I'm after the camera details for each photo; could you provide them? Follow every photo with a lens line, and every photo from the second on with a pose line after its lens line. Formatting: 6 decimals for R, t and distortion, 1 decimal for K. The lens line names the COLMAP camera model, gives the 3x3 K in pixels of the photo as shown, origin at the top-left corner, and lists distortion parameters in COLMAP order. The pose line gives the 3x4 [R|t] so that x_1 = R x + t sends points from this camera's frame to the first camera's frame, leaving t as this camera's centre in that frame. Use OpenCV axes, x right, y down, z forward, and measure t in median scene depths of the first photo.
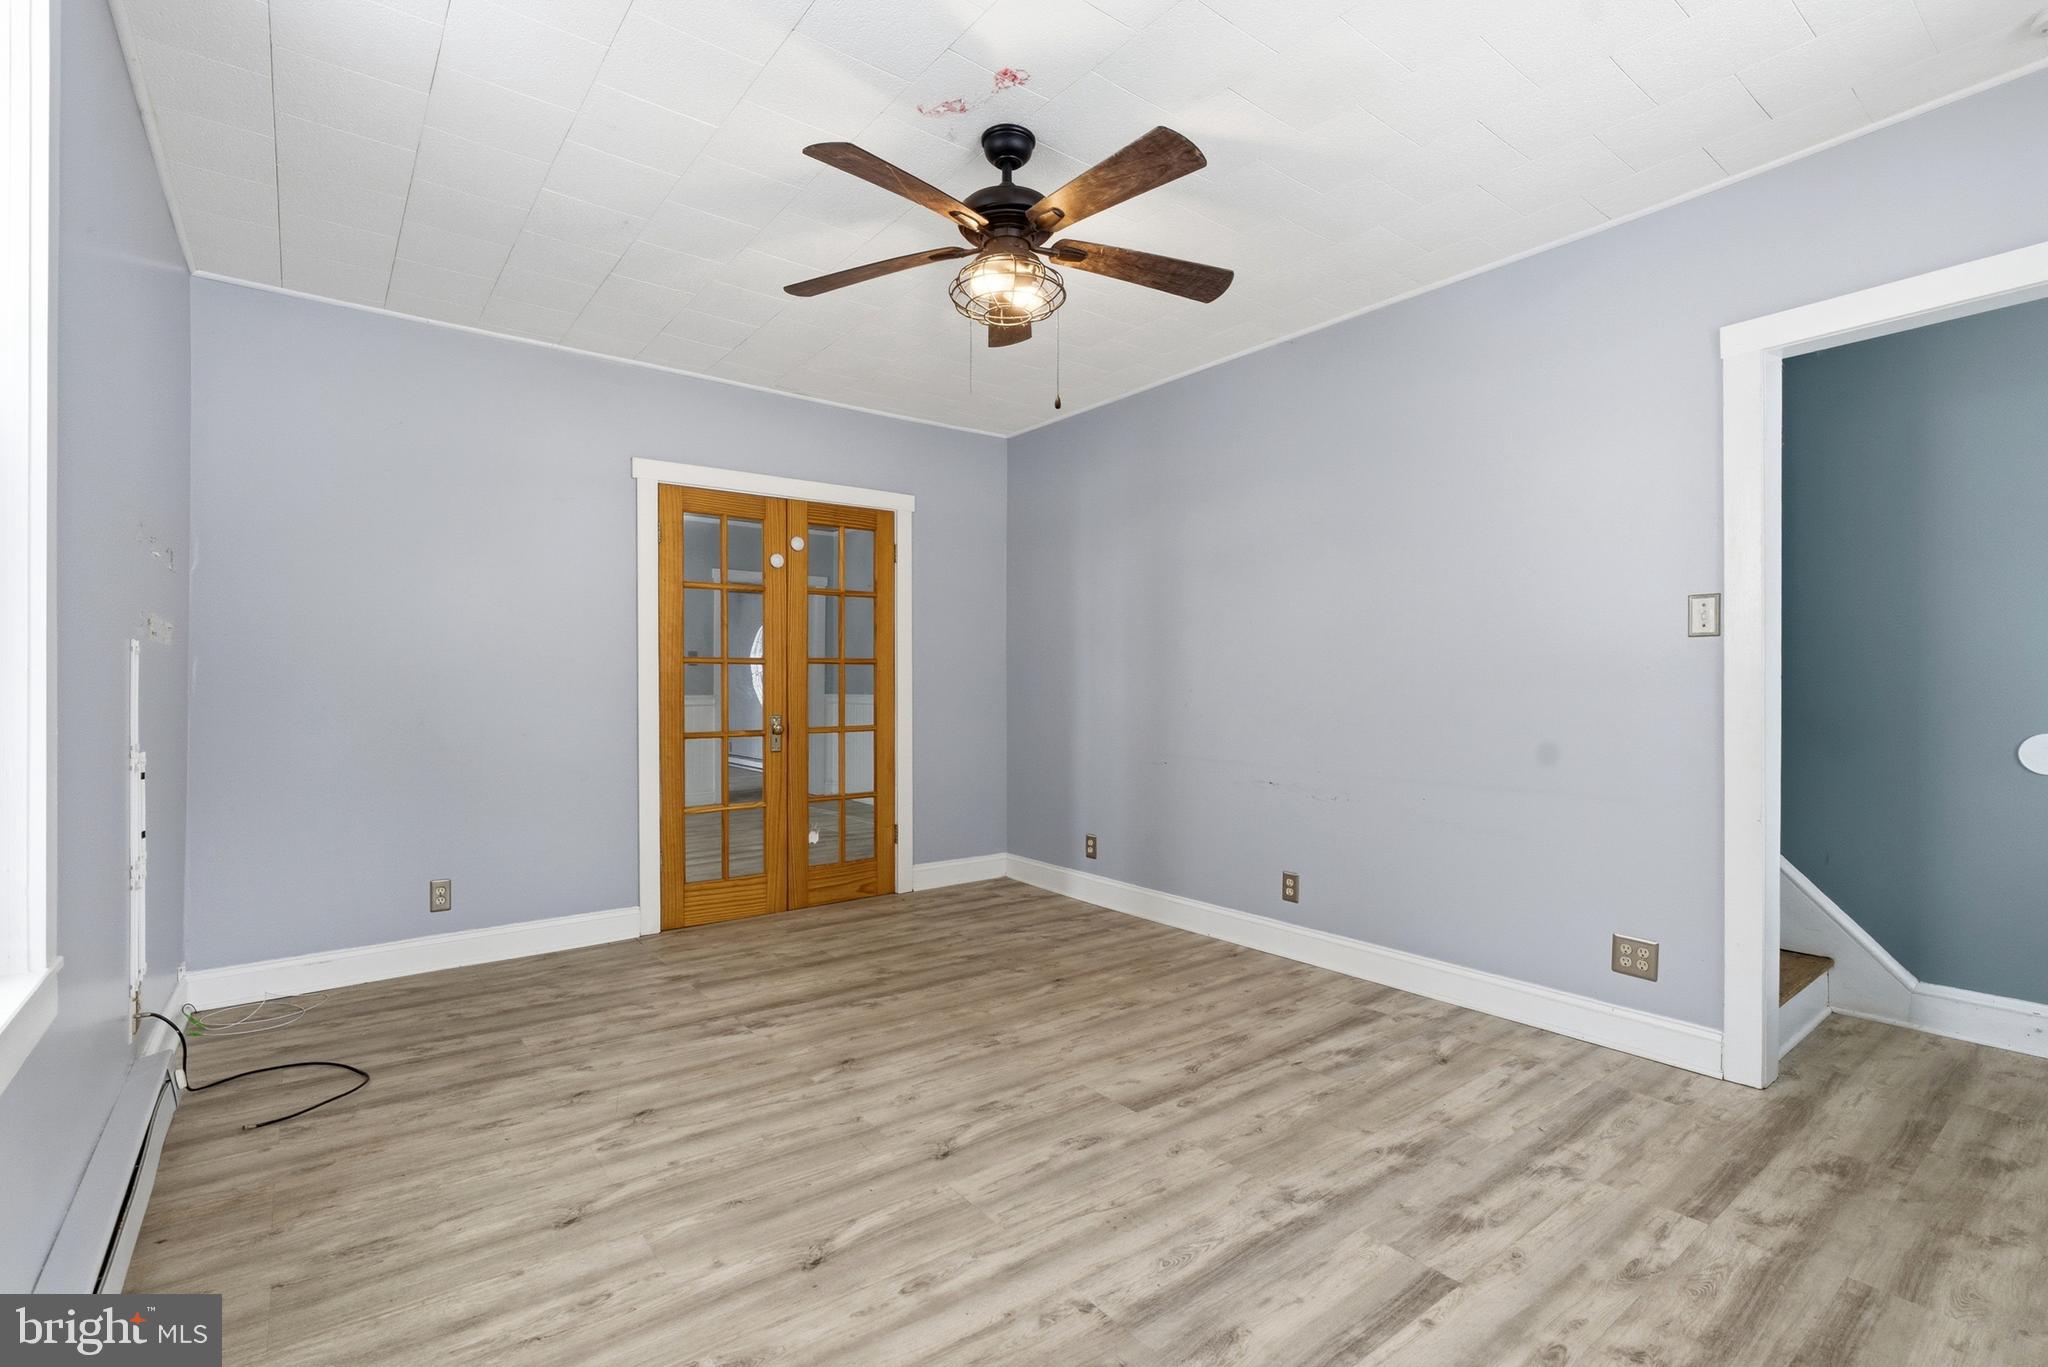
lens RADIAL K [[926.7, 0, 1029.5], [0, 926.7, 674.9], [0, 0, 1]] dist [-0.005812, 0.002488]
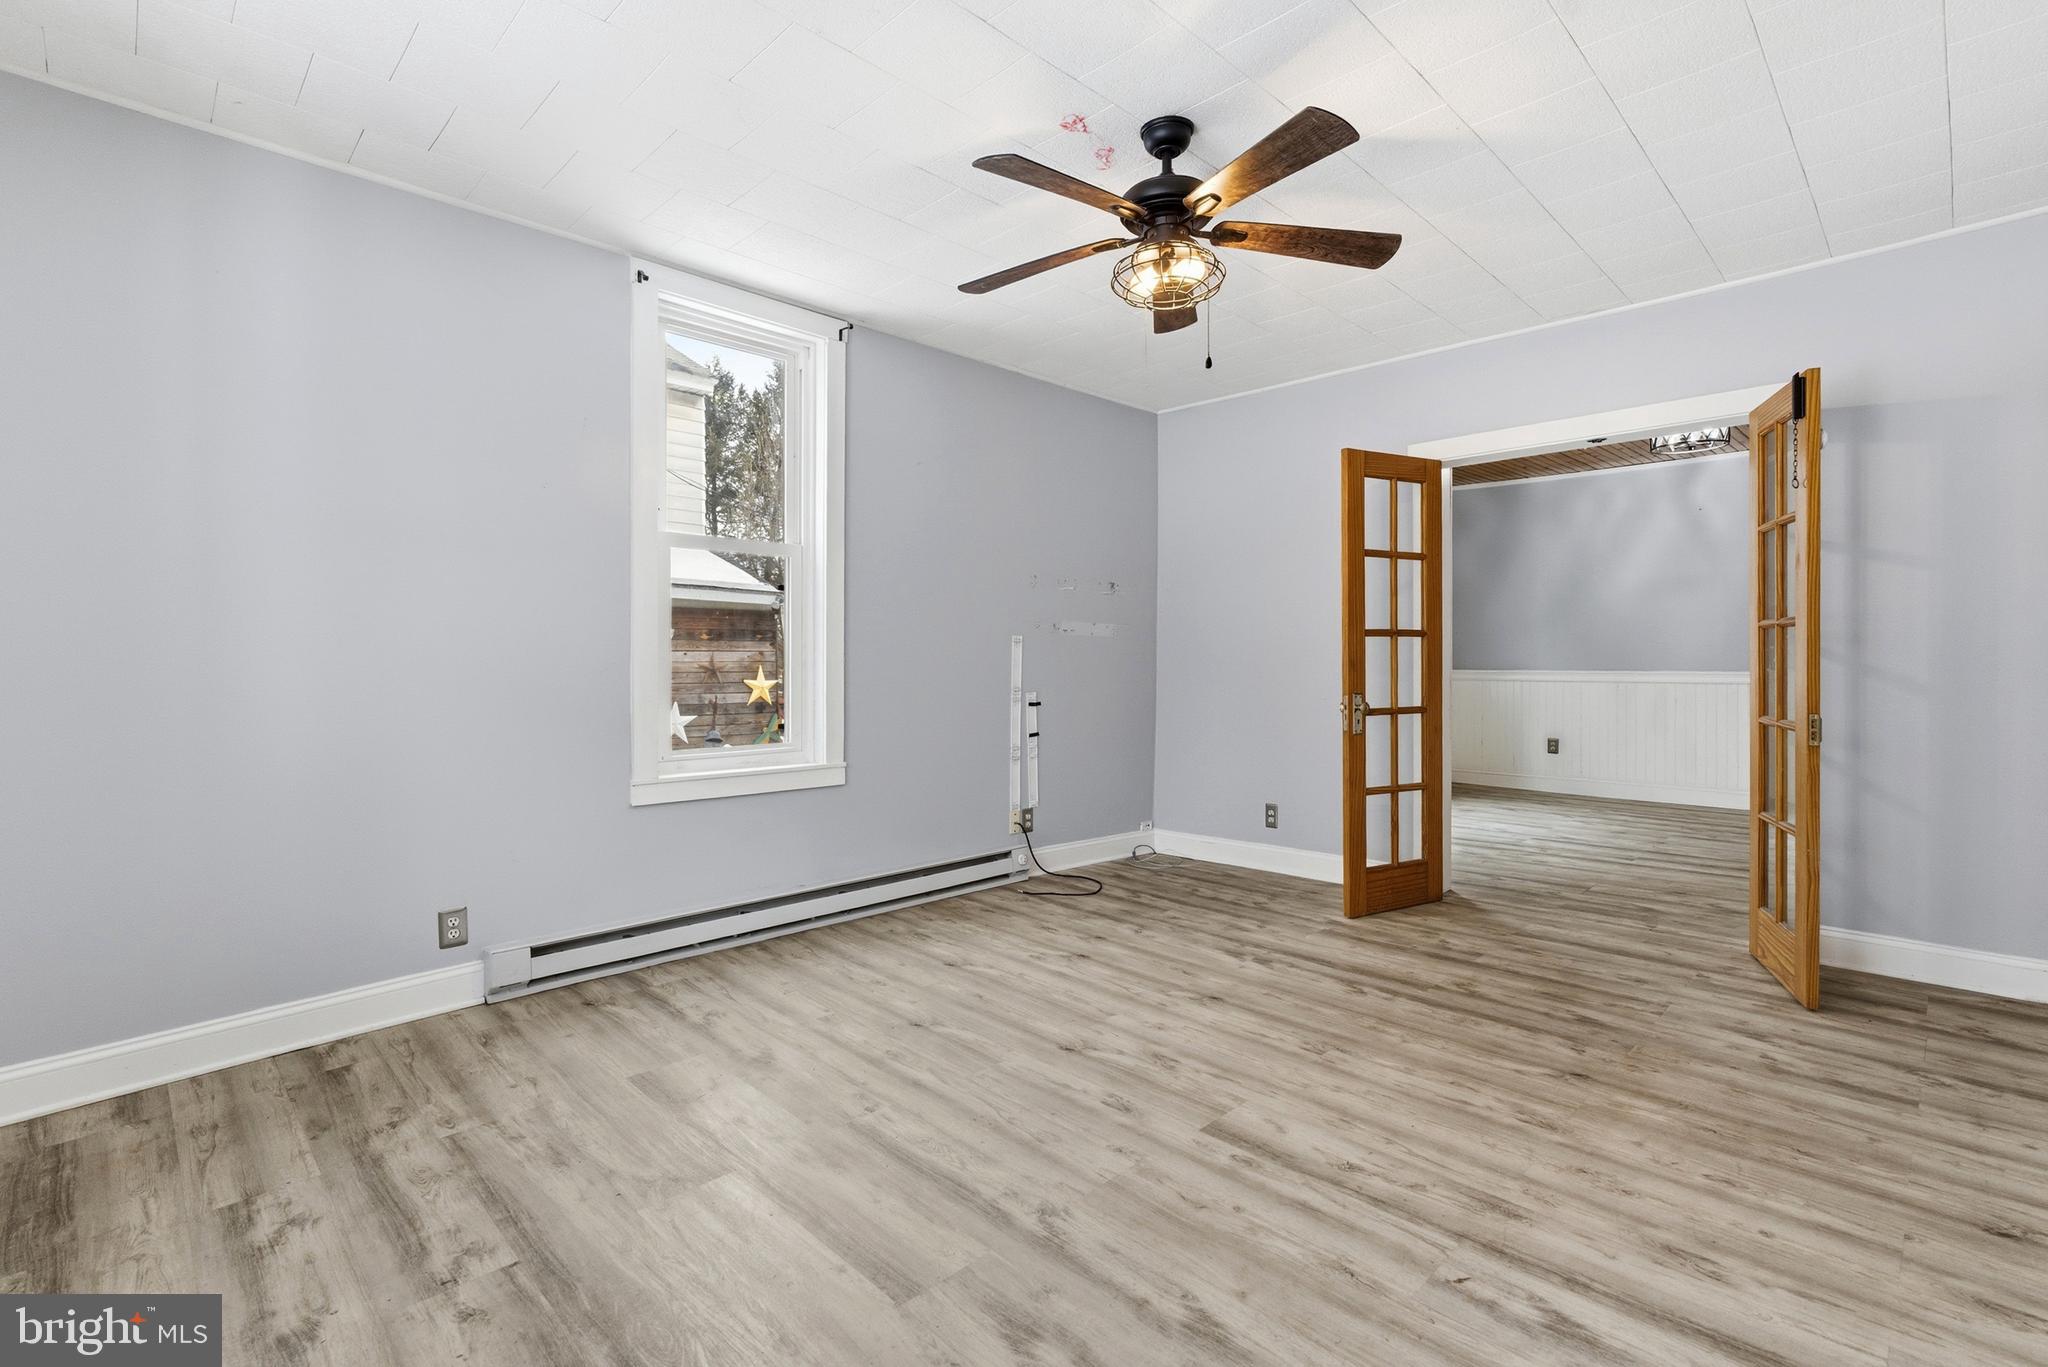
lens RADIAL K [[926.7, 0, 1033.5], [0, 926.7, 686.7], [0, 0, 1]] dist [-0.005812, 0.002488]
pose [[0.129972, 0.027021, -0.991149, 0.840866], [0.013374, 0.999490, 0.029002, 0.004621], [0.991428, -0.017025, 0.129544, 0.616846]]
